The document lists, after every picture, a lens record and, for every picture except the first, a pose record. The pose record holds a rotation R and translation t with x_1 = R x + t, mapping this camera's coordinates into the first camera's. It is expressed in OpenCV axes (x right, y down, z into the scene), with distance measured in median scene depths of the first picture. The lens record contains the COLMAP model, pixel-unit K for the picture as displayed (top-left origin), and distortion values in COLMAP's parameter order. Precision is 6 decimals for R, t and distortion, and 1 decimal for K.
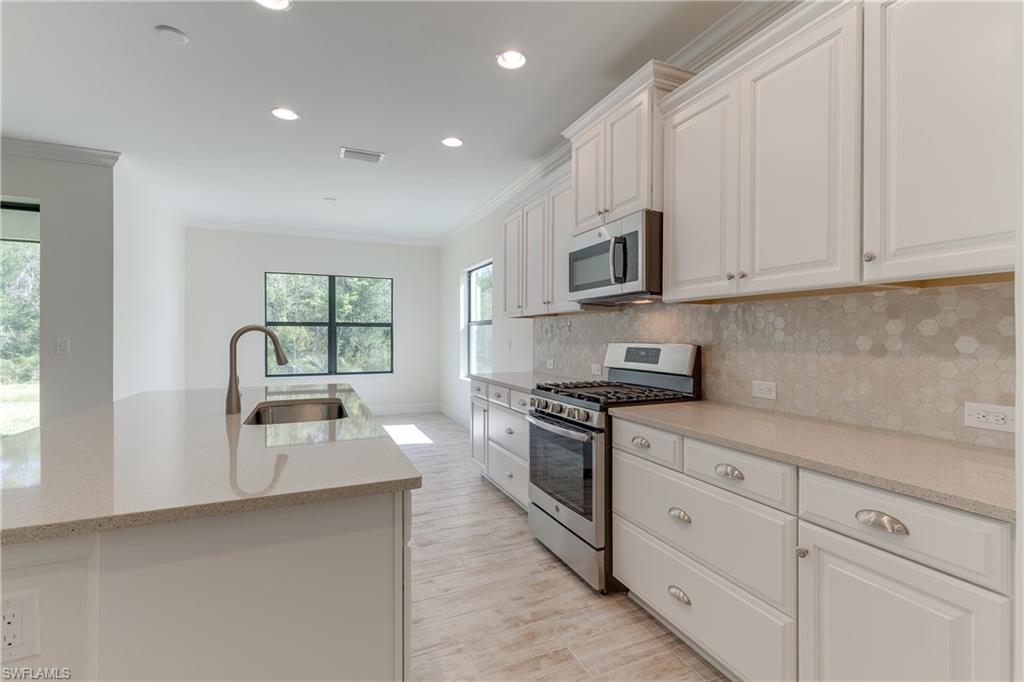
lens RADIAL K [[459.8, 0, 518.8], [0, 459.8, 339.0], [0, 0, 1]] dist [0.002512, -0.000527]
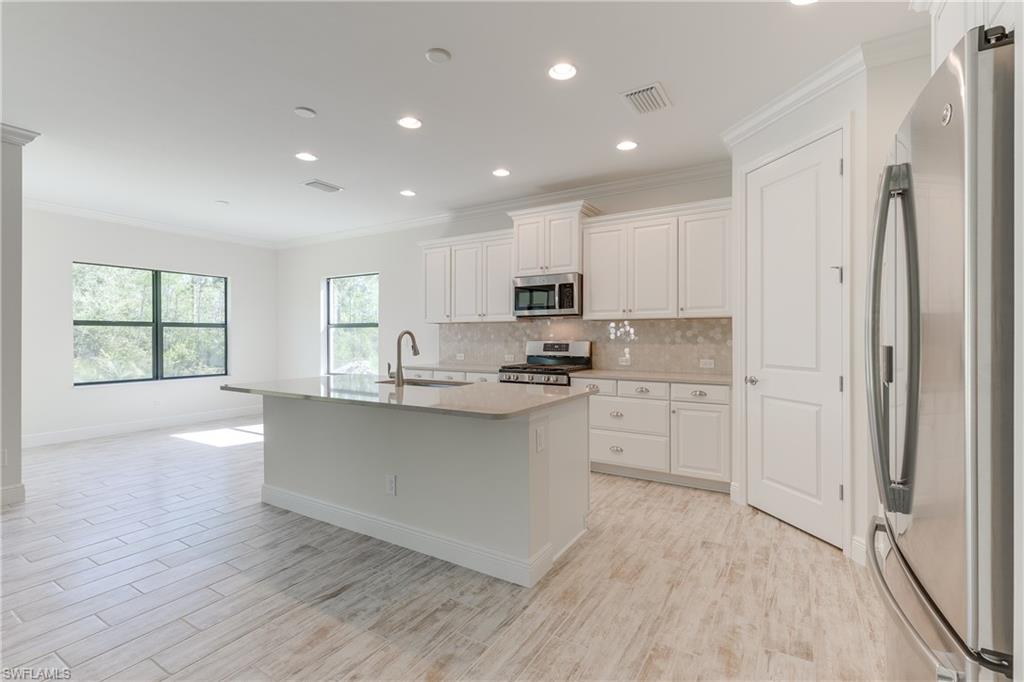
lens RADIAL K [[459.4, 0, 517.1], [0, 459.4, 337.5], [0, 0, 1]] dist [0.007070, -0.000638]
pose [[0.822198, -0.000820, 0.569201, -0.637709], [0.004429, 0.999978, -0.004956, 0.003140], [-0.569184, 0.006596, 0.822184, -0.284504]]
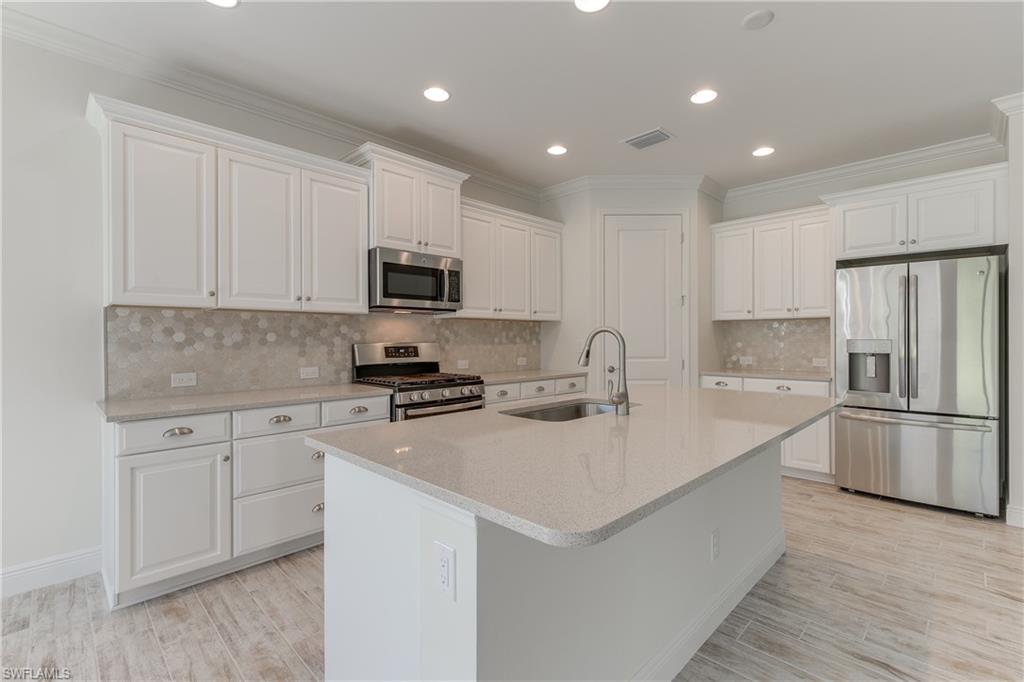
lens RADIAL K [[459.8, 0, 518.8], [0, 459.8, 339.0], [0, 0, 1]] dist [0.002512, -0.000527]
pose [[-0.365355, -0.001434, 0.930867, -0.790980], [0.009029, 0.999946, 0.005084, -0.004284], [-0.930825, 0.010262, -0.365322, 0.846170]]
